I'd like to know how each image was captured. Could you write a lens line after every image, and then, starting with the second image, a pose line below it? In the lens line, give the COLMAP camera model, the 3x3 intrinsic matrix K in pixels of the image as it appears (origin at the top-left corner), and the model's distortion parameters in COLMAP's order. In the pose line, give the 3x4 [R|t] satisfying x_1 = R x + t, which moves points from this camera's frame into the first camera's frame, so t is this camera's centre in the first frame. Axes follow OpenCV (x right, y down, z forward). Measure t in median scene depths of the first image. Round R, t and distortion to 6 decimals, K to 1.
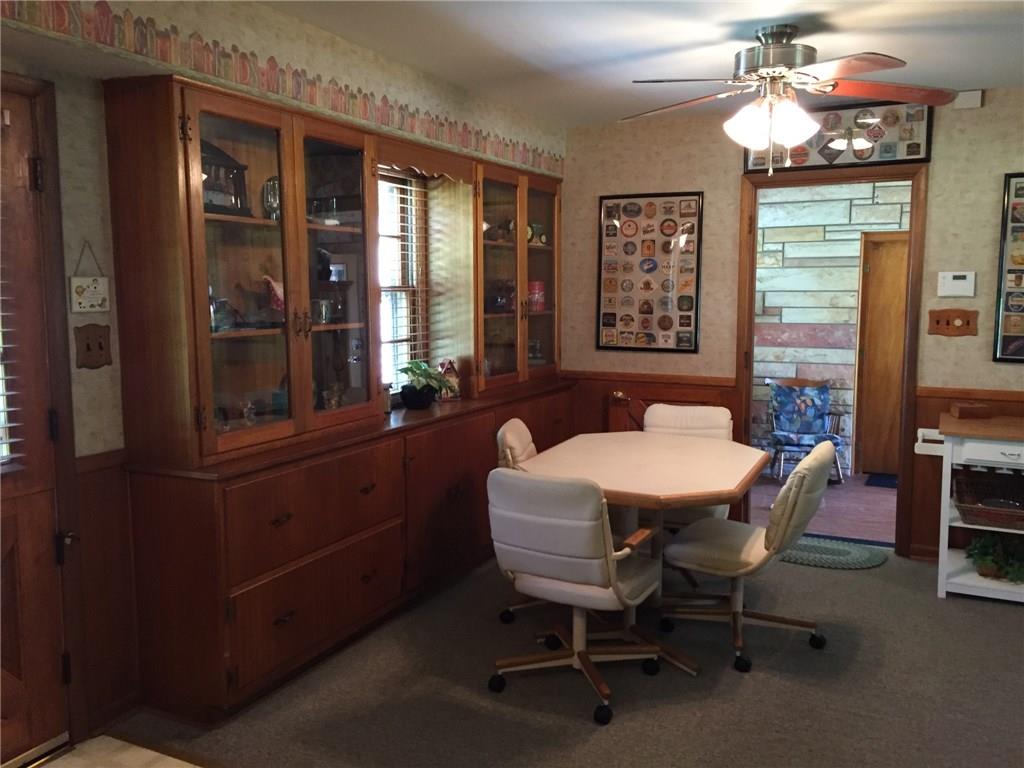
lens RADIAL K [[871.7, 0, 506.2], [0, 871.7, 379.5], [0, 0, 1]] dist [0.072867, -0.088515]
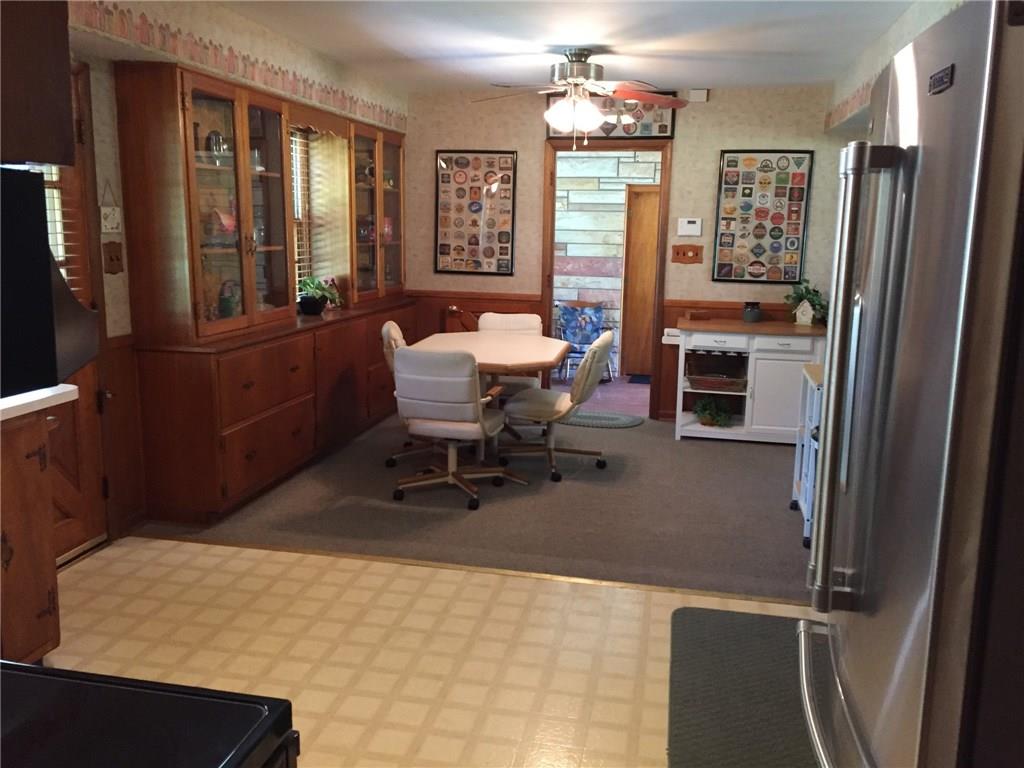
lens RADIAL K [[871.7, 0, 513.2], [0, 871.7, 381.0], [0, 0, 1]] dist [0.072867, -0.088515]
pose [[0.966104, -0.025008, 0.256939, -0.167824], [0.006406, 0.997312, 0.072986, 0.043563], [-0.258074, -0.068866, 0.963668, -0.379341]]
